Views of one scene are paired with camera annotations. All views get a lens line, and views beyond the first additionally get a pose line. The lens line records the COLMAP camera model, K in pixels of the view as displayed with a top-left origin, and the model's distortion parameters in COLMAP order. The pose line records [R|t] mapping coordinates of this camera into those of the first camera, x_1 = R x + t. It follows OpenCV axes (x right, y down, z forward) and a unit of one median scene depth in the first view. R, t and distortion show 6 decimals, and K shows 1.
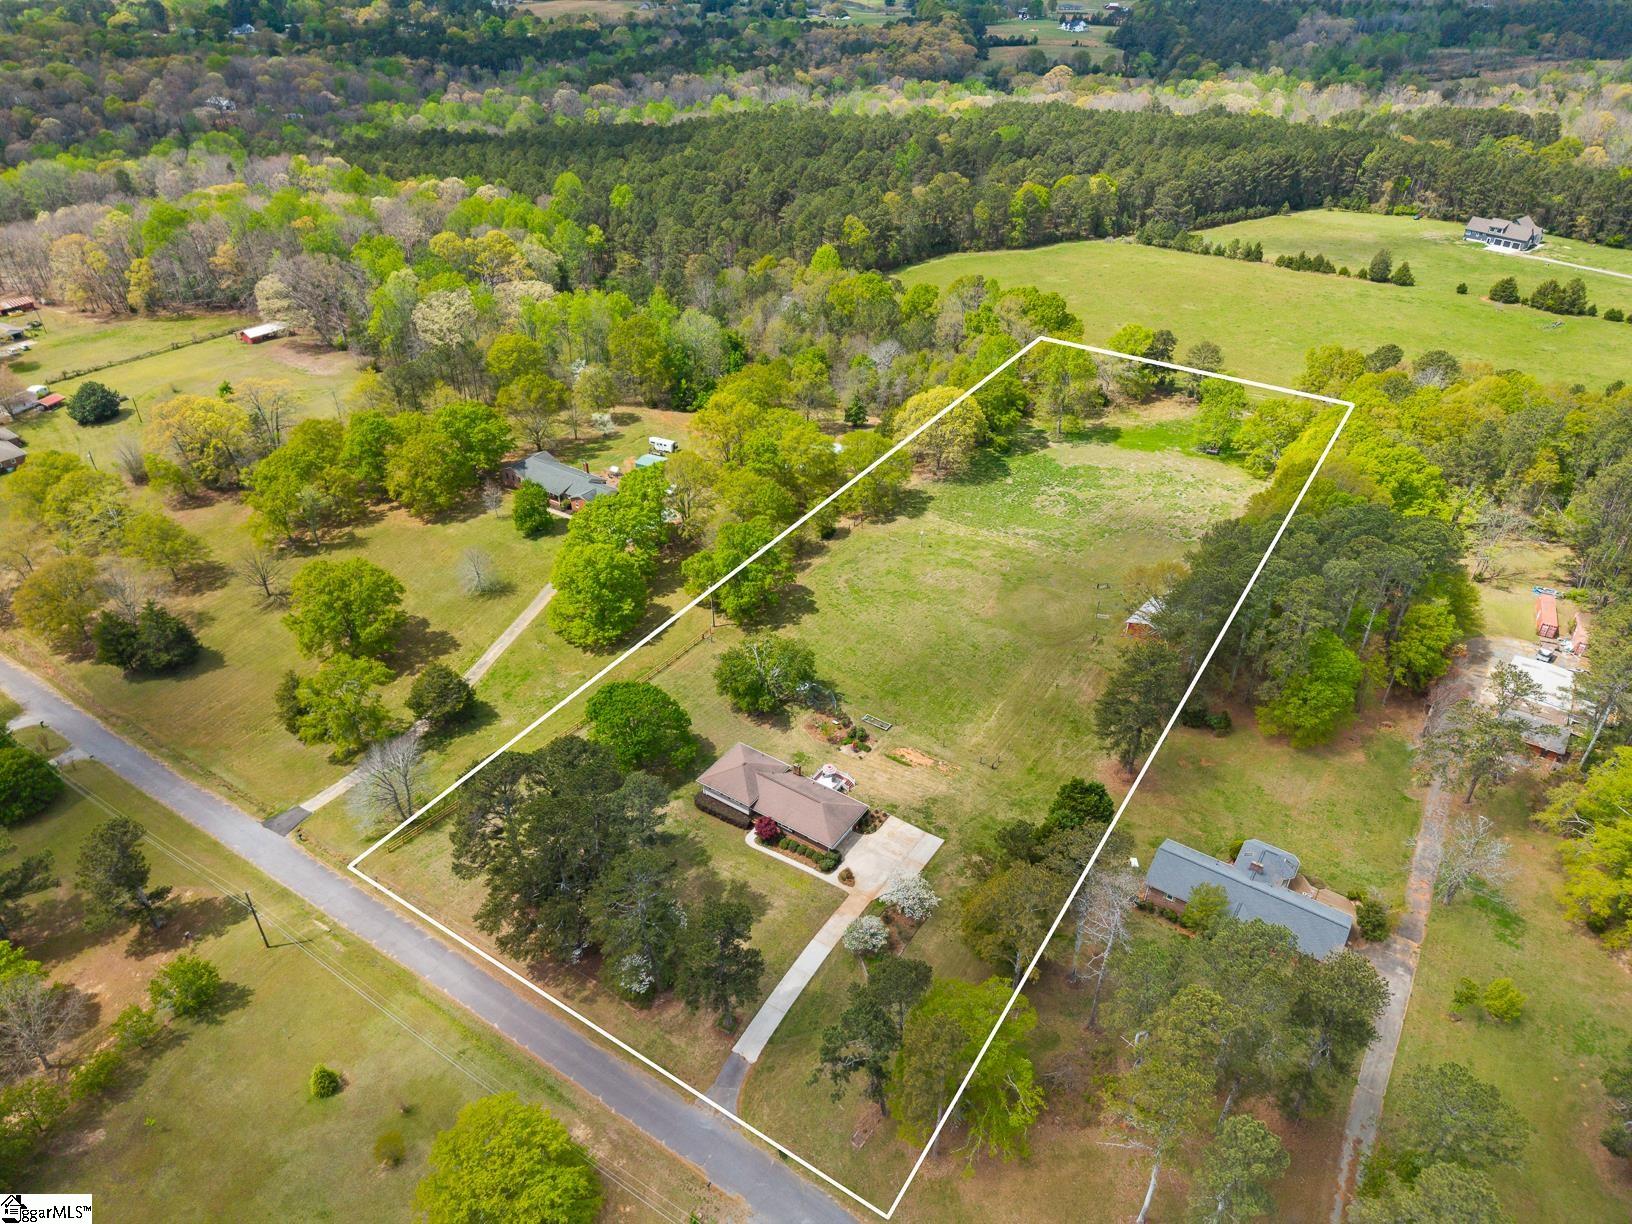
lens RADIAL K [[1119.8, 0, 816.0], [0, 1119.8, 612.0], [0, 0, 1]] dist [0.008811, -0.006423]
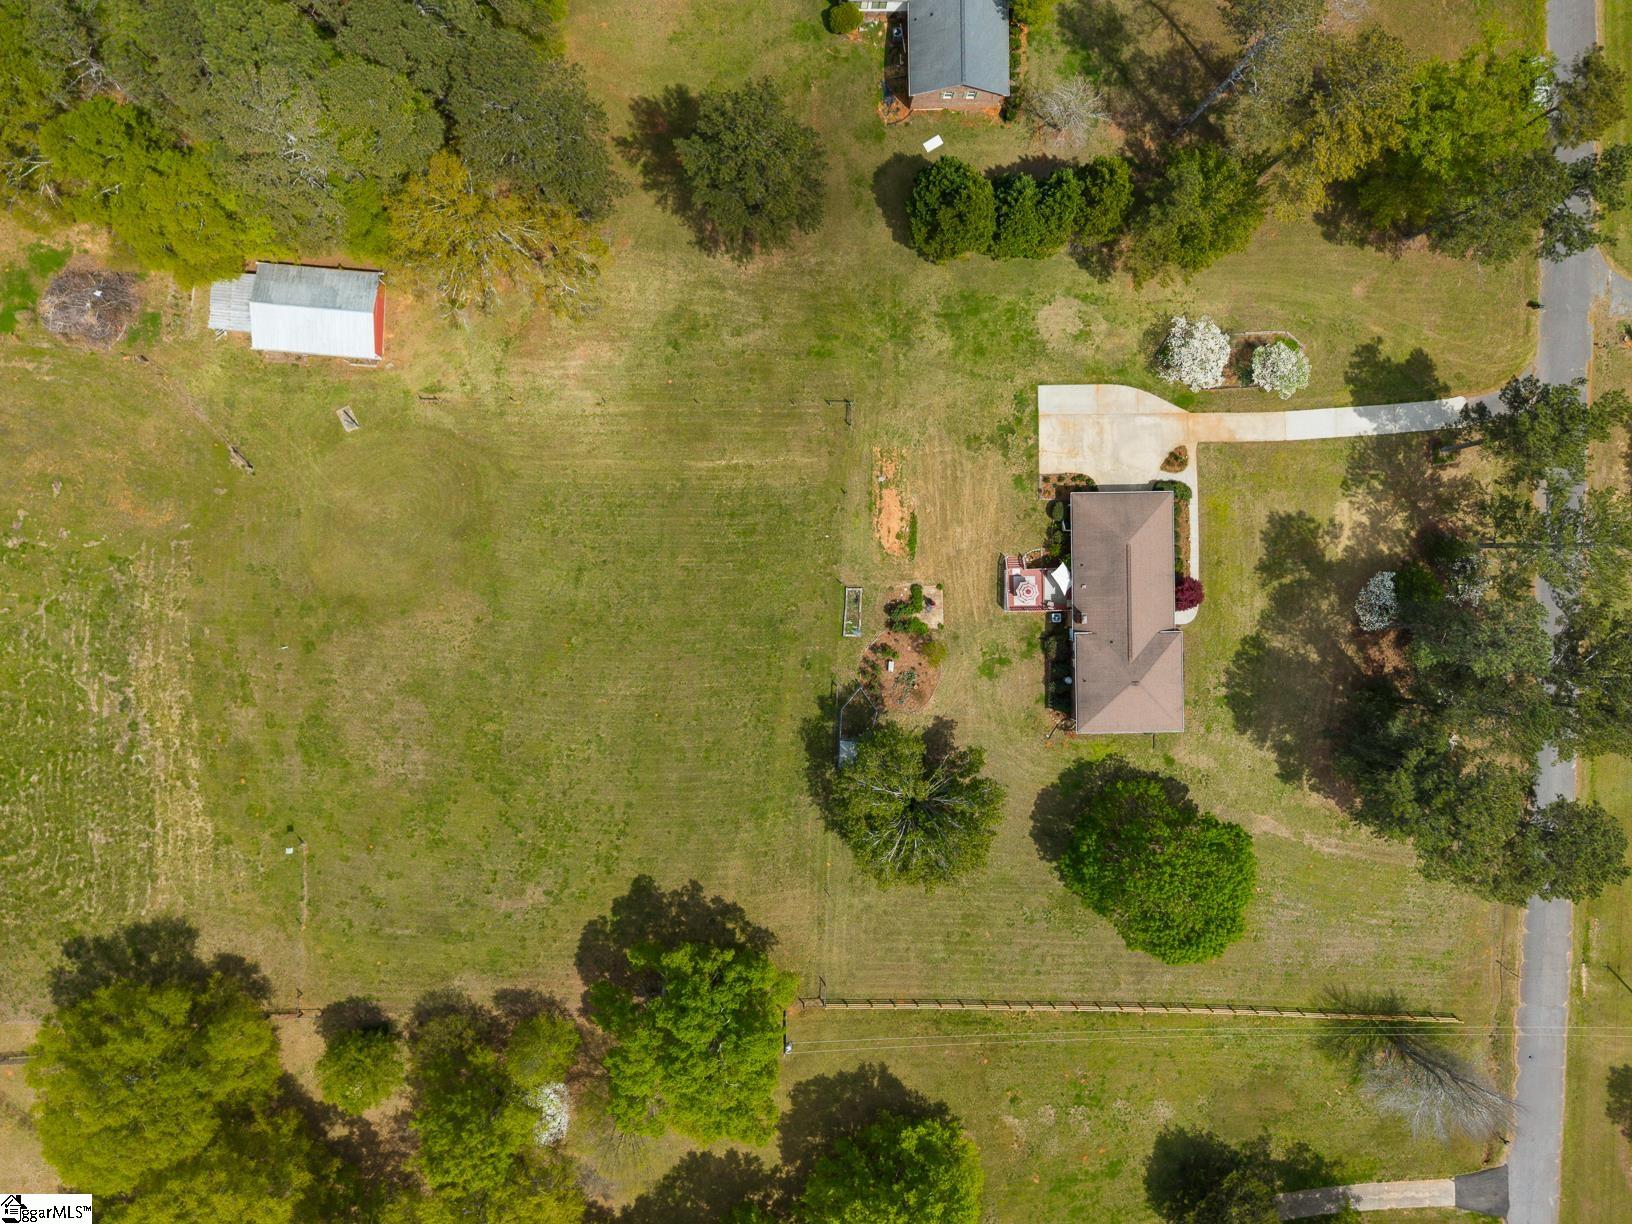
lens RADIAL K [[1119.8, 0, 816.0], [0, 1119.8, 612.0], [0, 0, 1]] dist [0.008811, -0.006423]
pose [[-0.562663, -0.826060, -0.032177, 0.064532], [0.389181, -0.299025, 0.871276, -0.333986], [-0.729348, 0.477712, 0.489737, 0.537114]]
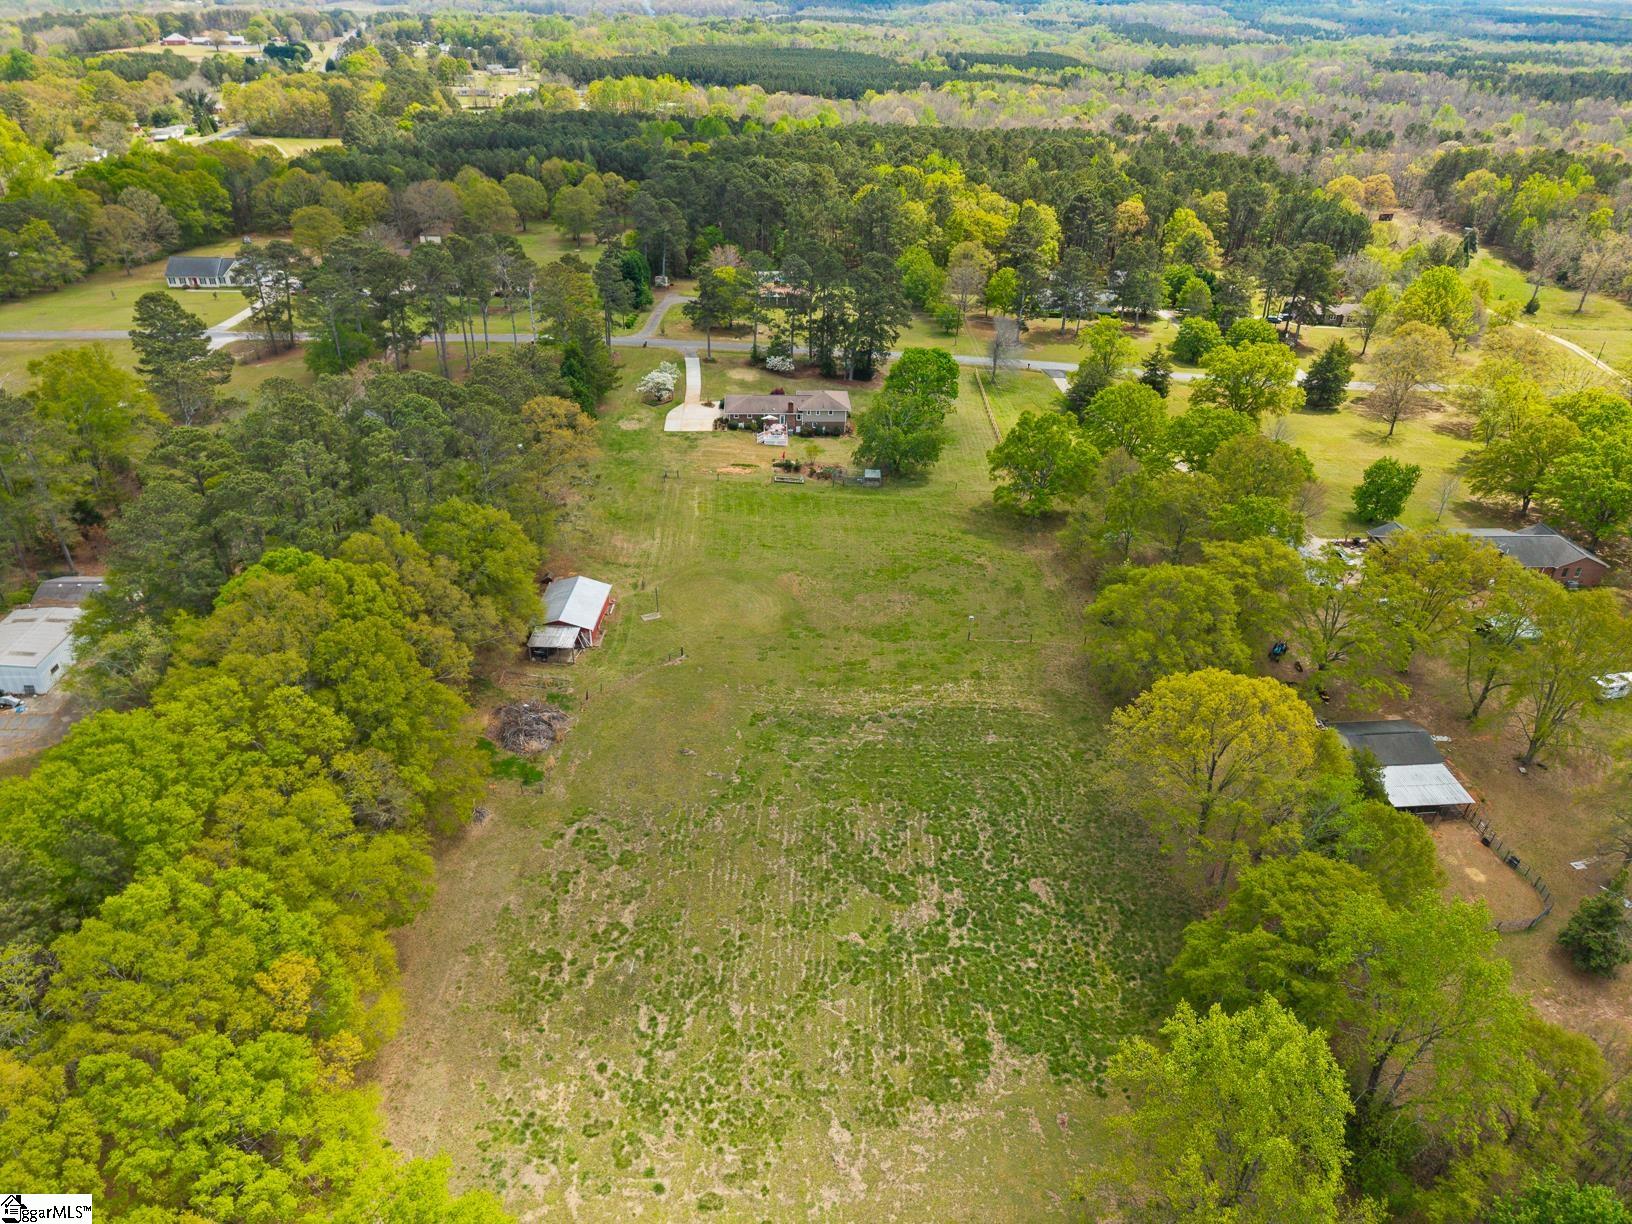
lens RADIAL K [[1119.8, 0, 816.0], [0, 1119.8, 612.0], [0, 0, 1]] dist [0.008811, -0.006423]
pose [[-0.805176, 0.264430, -0.530818, 0.473089], [-0.335742, 0.534570, 0.775572, -0.493980], [0.488844, 0.802690, -0.341643, 1.113013]]
